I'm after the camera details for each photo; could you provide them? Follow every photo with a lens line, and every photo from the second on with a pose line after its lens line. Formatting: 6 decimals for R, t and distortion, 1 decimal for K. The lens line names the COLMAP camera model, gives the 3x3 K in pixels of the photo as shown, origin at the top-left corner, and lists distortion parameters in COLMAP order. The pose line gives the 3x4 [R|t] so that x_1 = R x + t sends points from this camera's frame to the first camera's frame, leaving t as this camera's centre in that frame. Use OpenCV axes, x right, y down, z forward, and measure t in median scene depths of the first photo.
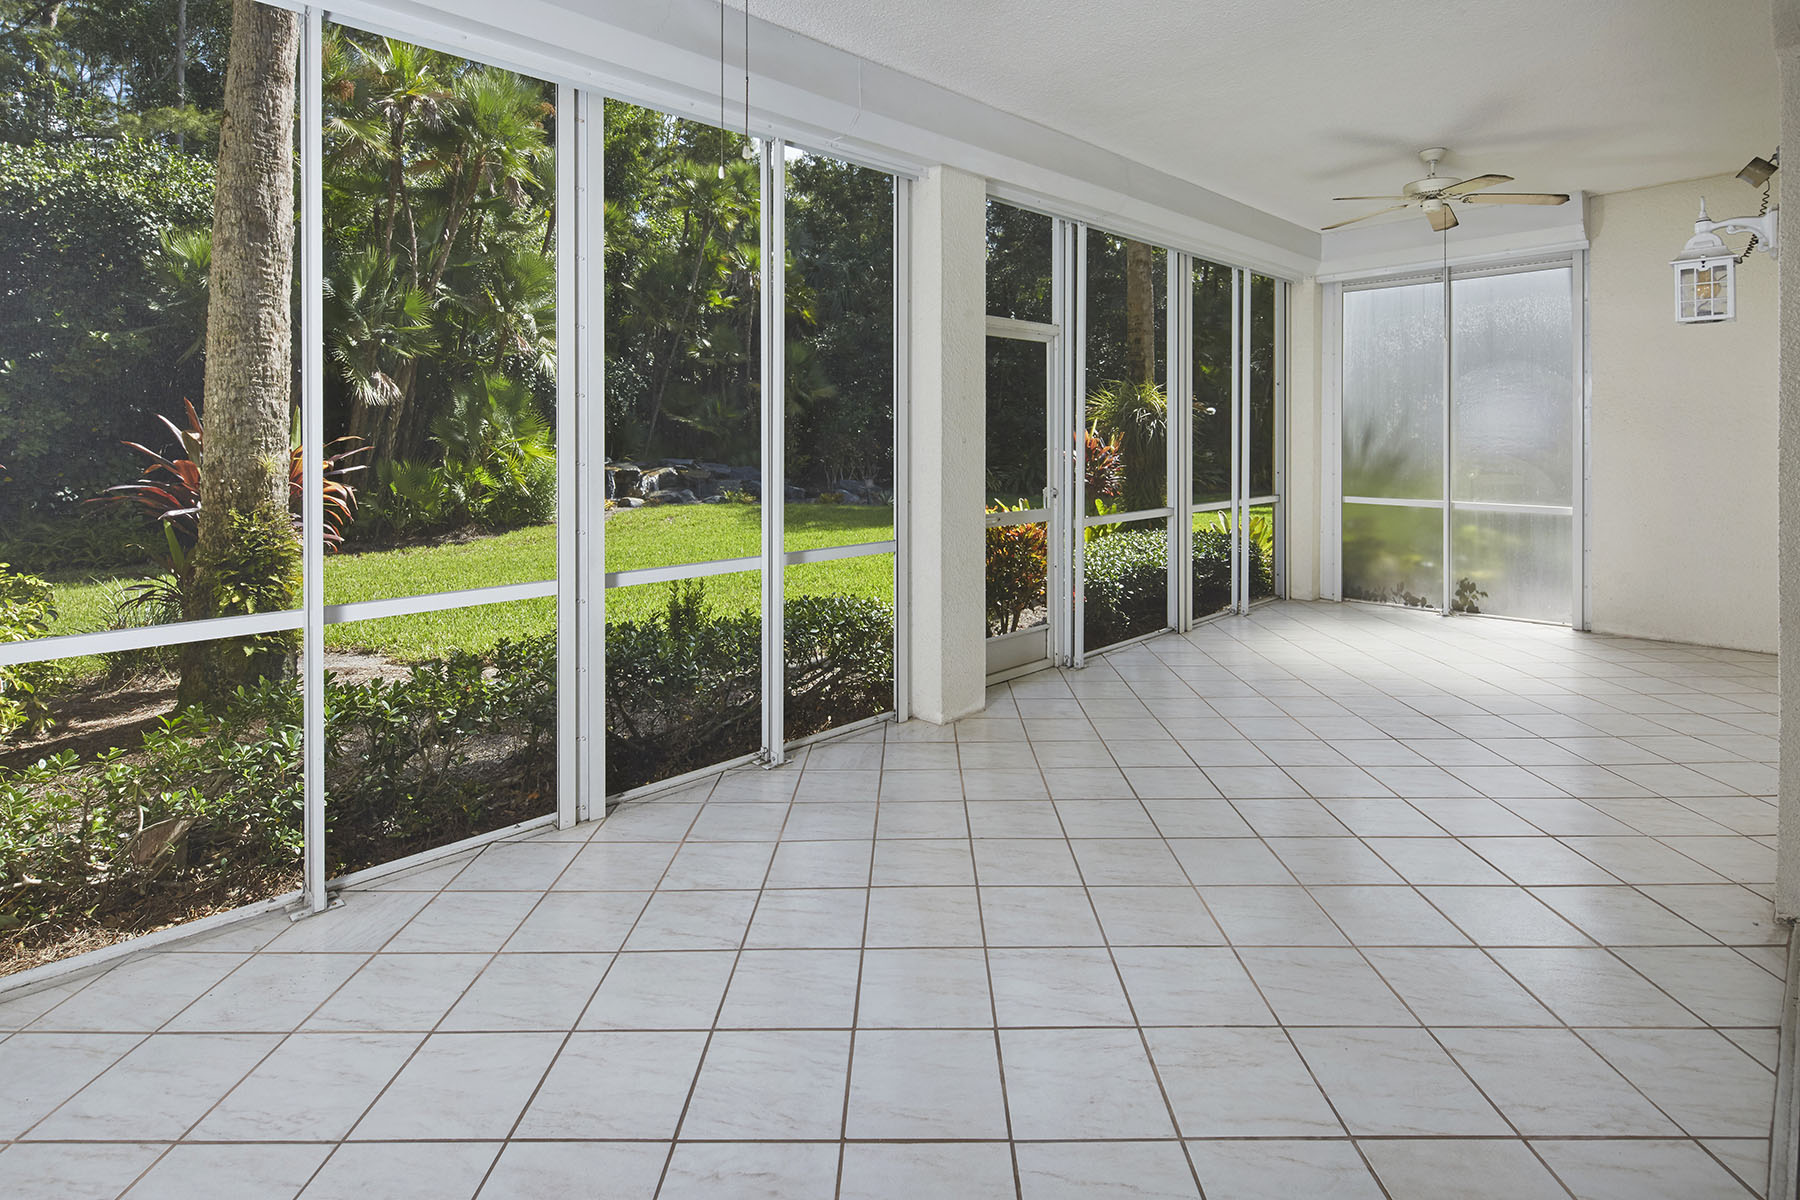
lens RADIAL K [[922.6, 0, 876.3], [0, 922.6, 436.2], [0, 0, 1]] dist [0.003315, 0.000550]
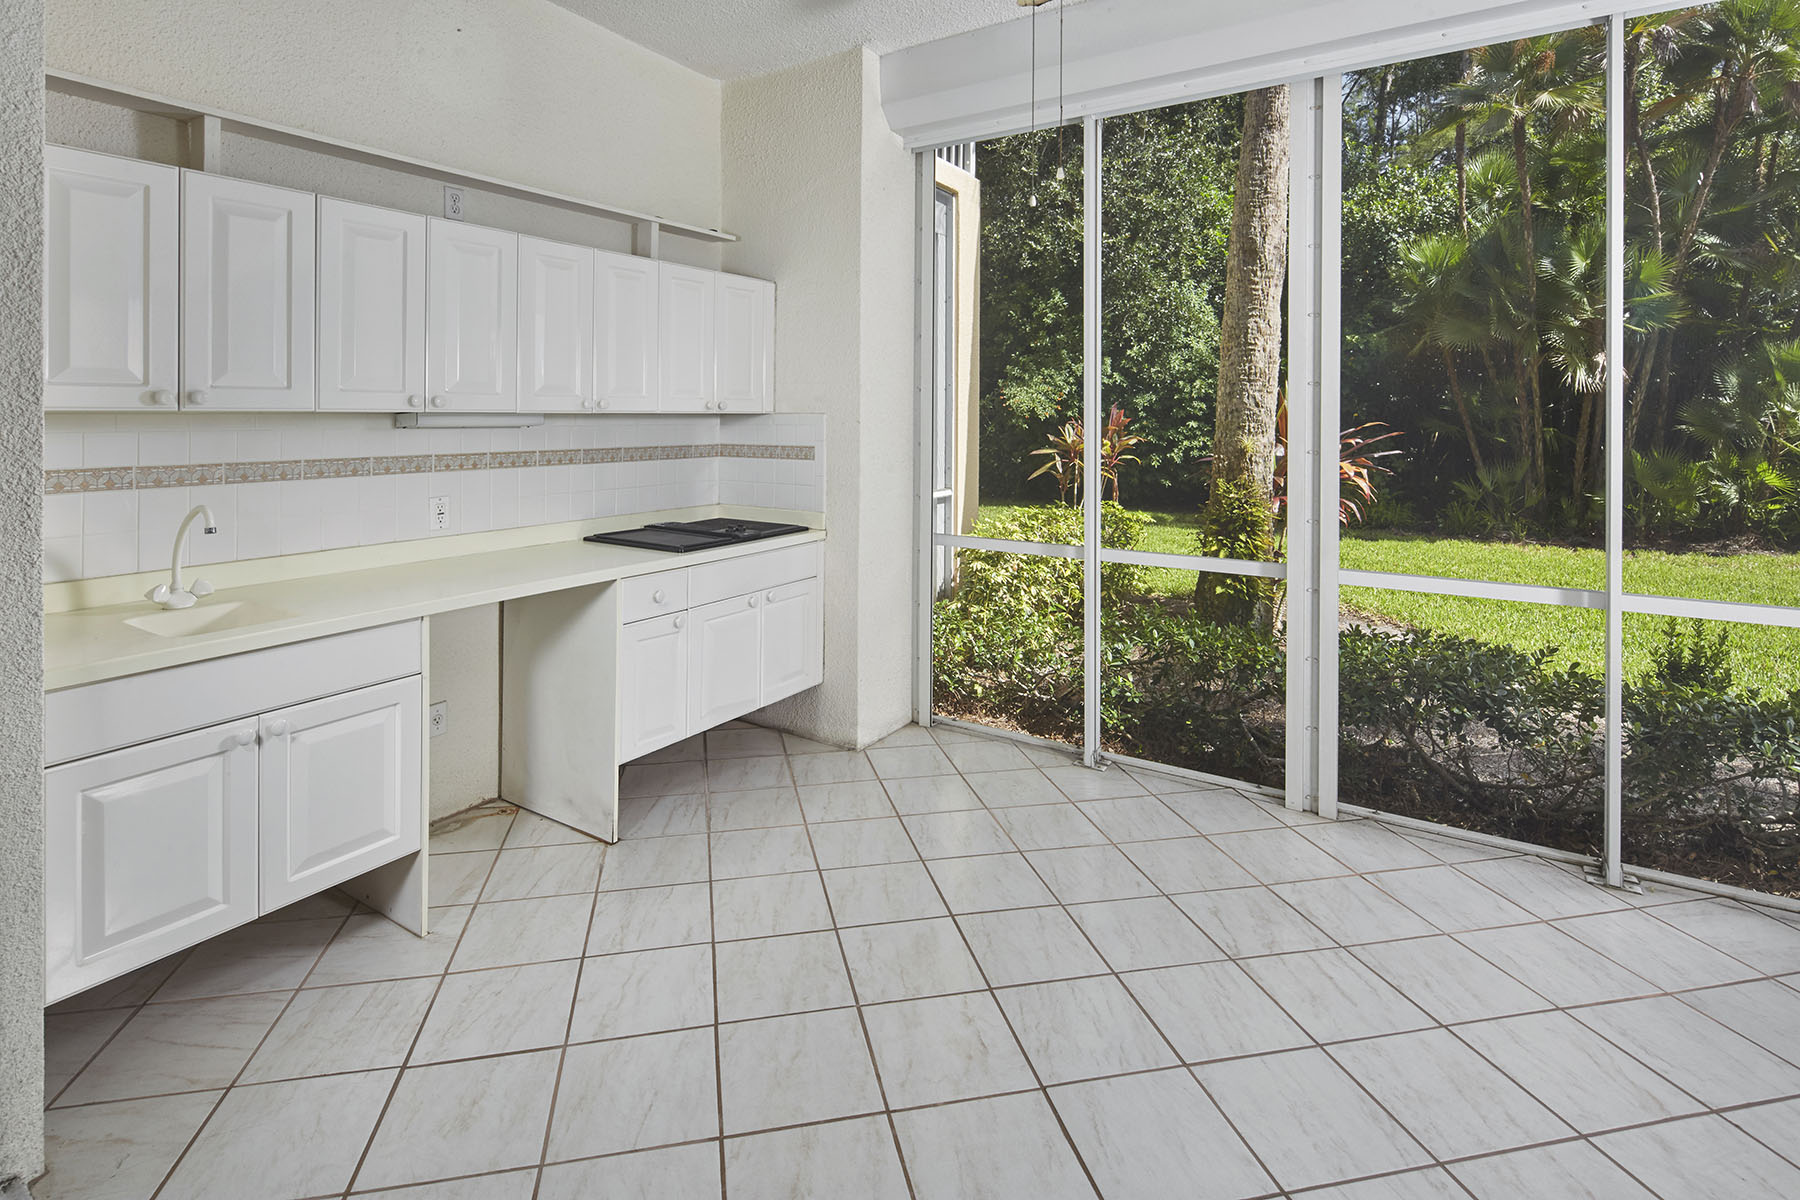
lens RADIAL K [[876.5, 0, 842.3], [0, 876.5, 420.6], [0, 0, 1]] dist [0.000730, -0.000170]
pose [[0.215160, 0.004263, -0.976569, 0.140846], [-0.004567, 0.999984, 0.003359, -0.001379], [0.976568, 0.003738, 0.215176, 0.082521]]
